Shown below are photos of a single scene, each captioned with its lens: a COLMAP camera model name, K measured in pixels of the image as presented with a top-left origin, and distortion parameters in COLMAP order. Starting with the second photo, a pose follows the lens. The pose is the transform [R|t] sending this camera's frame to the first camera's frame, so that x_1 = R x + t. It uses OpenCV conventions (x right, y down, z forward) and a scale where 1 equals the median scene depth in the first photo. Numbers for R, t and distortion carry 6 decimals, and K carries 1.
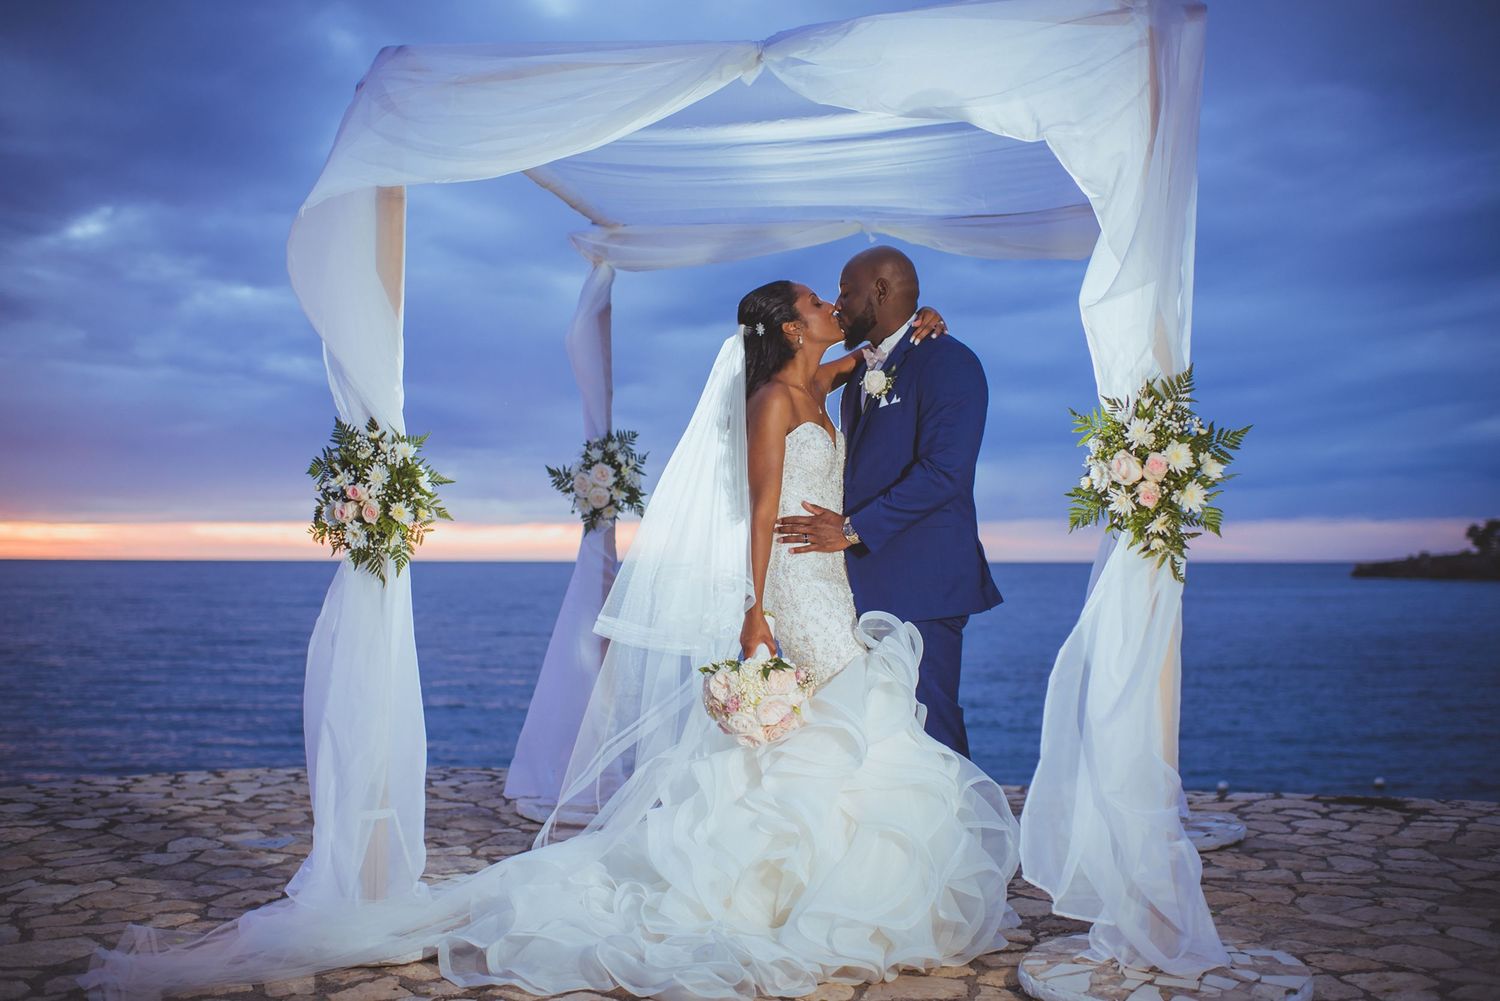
lens RADIAL K [[1579.9, 0, 750.0], [0, 1579.9, 500.5], [0, 0, 1]] dist [-0.072812, -0.002700]
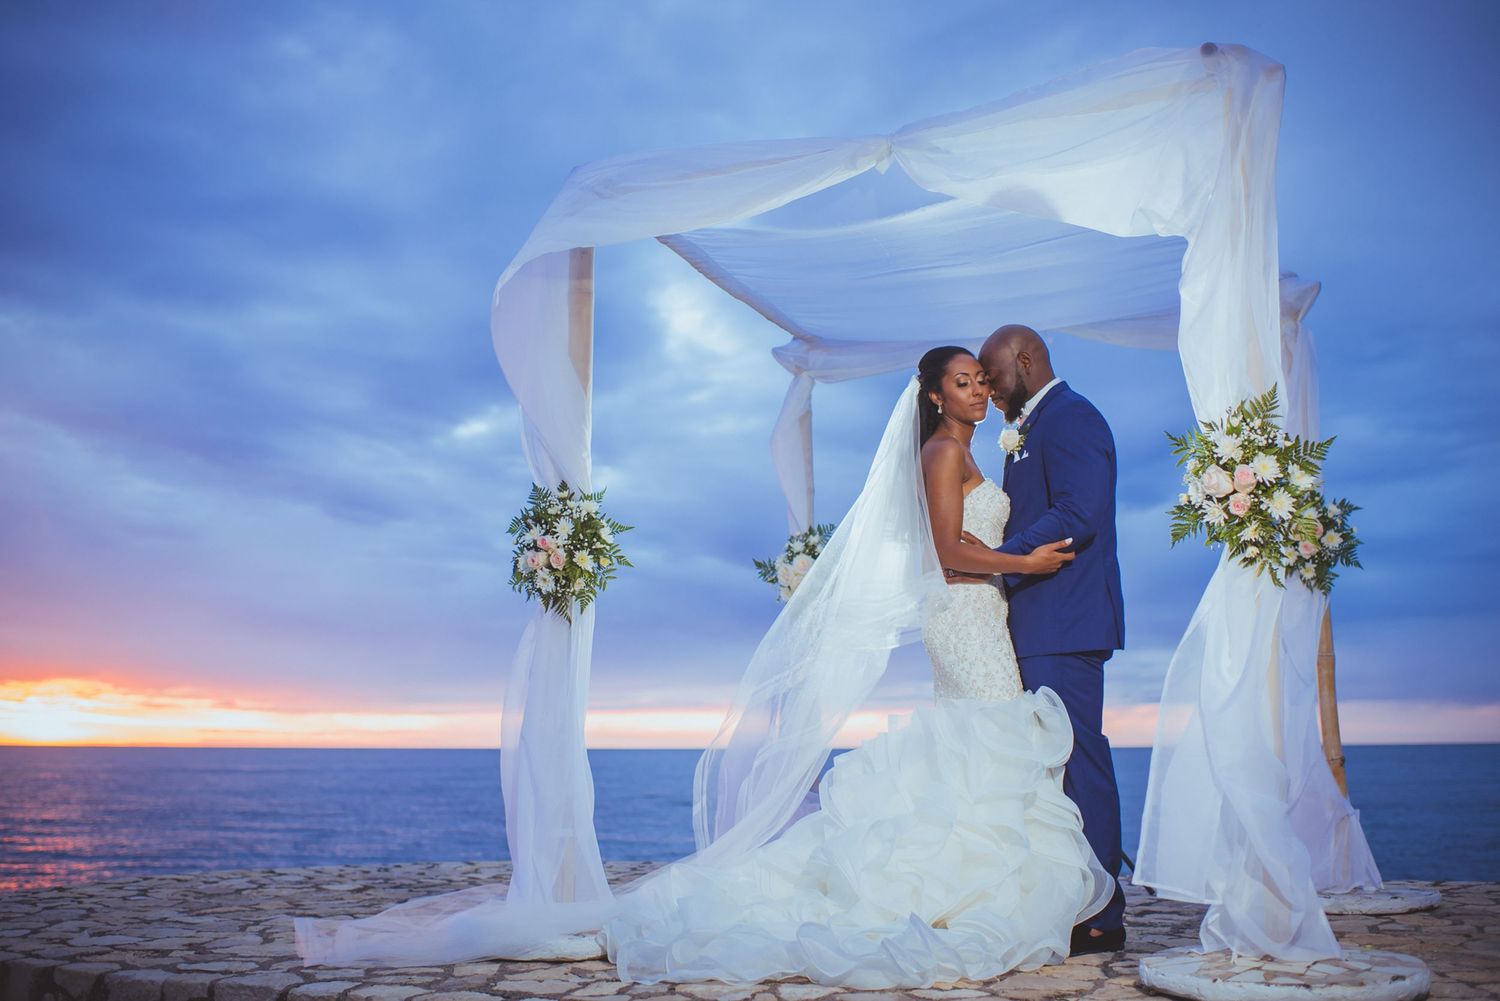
lens RADIAL K [[1575.9, 0, 748.4], [0, 1575.9, 489.2], [0, 0, 1]] dist [-0.118906, 0.107628]
pose [[0.981446, -0.034502, -0.188610, 0.110617], [0.010205, 0.991683, -0.128301, 0.104501], [0.191468, 0.123996, 0.973635, -0.087630]]
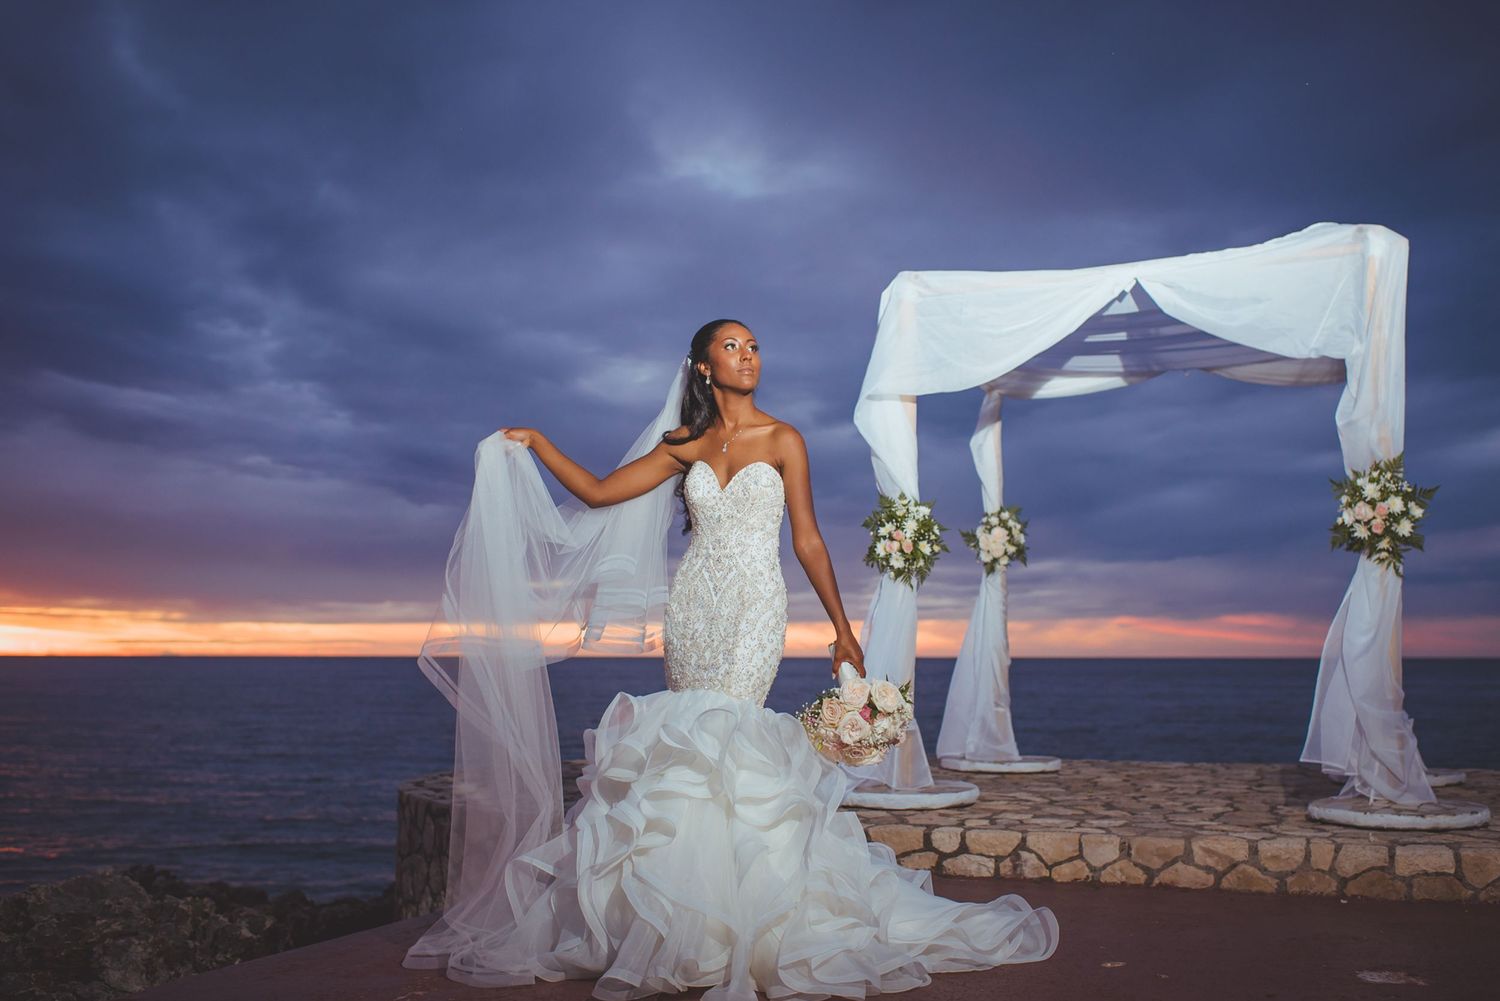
lens RADIAL K [[1563.6, 0, 750.0], [0, 1563.6, 500.5], [0, 0, 1]] dist [-0.023088, -0.000128]
pose [[0.988095, -0.014640, -0.153150, -0.148538], [0.004903, 0.997953, -0.063763, 0.065235], [0.153770, 0.062253, 0.986144, -0.712237]]
